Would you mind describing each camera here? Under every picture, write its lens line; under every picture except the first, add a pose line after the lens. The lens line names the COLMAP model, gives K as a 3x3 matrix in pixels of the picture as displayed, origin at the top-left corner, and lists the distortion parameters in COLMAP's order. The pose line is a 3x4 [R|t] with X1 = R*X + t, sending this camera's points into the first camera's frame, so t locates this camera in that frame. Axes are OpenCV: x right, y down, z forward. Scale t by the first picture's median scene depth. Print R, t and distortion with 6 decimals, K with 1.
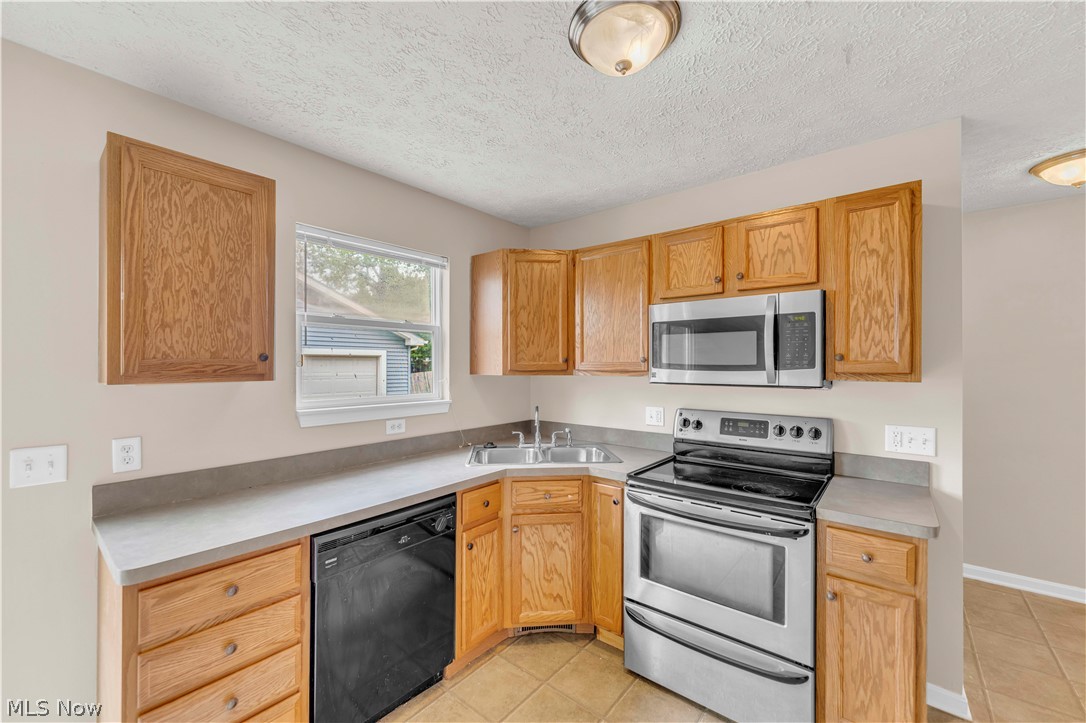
lens RADIAL K [[436.6, 0, 542.2], [0, 436.6, 362.5], [0, 0, 1]] dist [-0.000460, -0.000329]
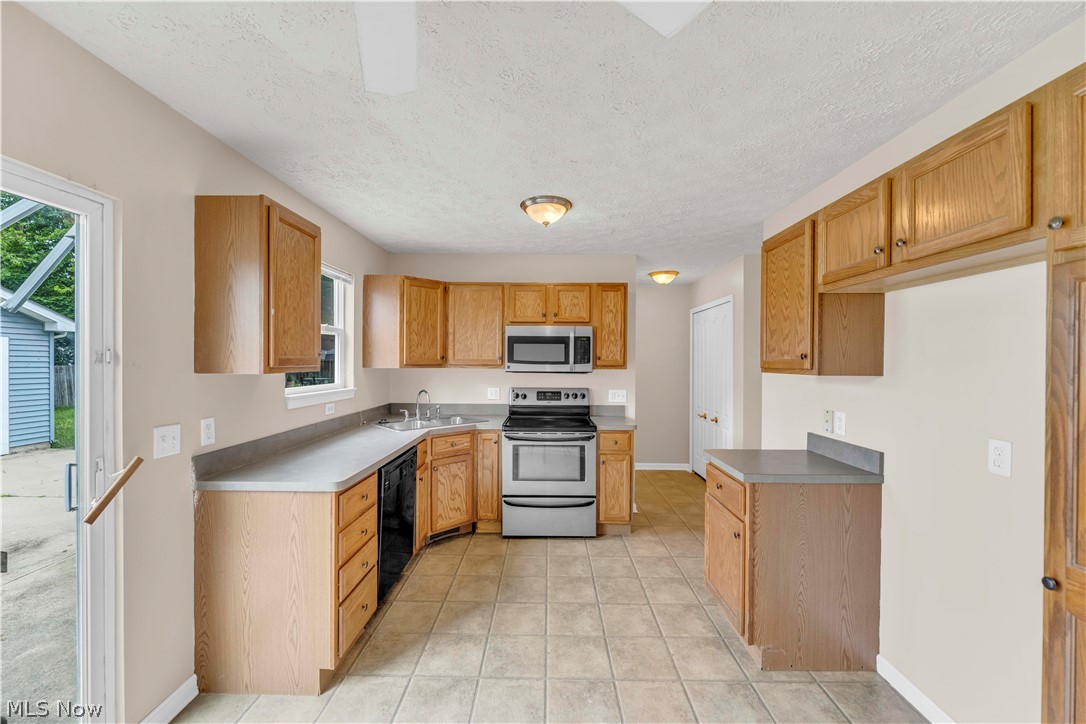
lens RADIAL K [[436.6, 0, 544.8], [0, 436.6, 361.4], [0, 0, 1]] dist [-0.000460, -0.000329]
pose [[0.778032, 0.004752, 0.628207, -0.722434], [-0.009743, 0.999942, 0.004503, -0.002508], [-0.628149, -0.009625, 0.778033, -0.418367]]
